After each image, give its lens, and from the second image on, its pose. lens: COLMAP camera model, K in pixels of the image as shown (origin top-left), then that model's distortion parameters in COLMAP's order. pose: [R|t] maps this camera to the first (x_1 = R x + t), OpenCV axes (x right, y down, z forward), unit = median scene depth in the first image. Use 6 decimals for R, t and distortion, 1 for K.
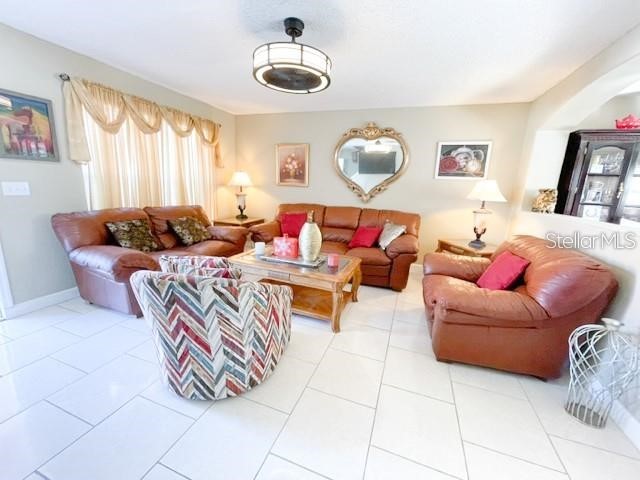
lens RADIAL K [[257.4, 0, 320.0], [0, 257.4, 240.0], [0, 0, 1]] dist [-0.000999, -0.000866]
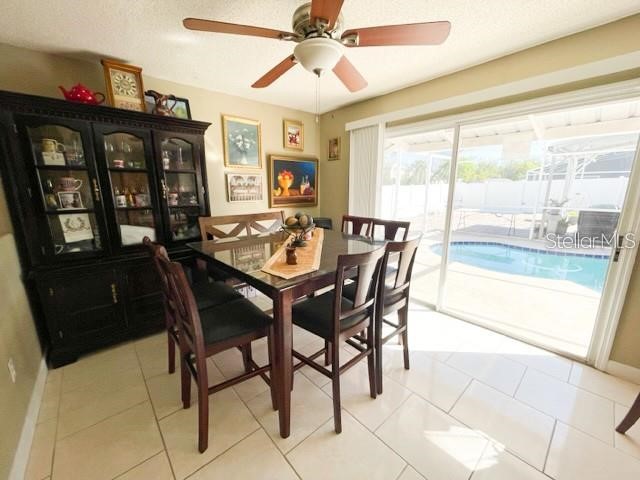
lens RADIAL K [[257.4, 0, 320.0], [0, 257.4, 240.0], [0, 0, 1]] dist [-0.000999, -0.000866]
pose [[0.472684, -0.225886, 0.851789, 0.709246], [0.212130, 0.967333, 0.138809, -0.025114], [-0.855319, 0.115078, 0.505160, 0.110078]]
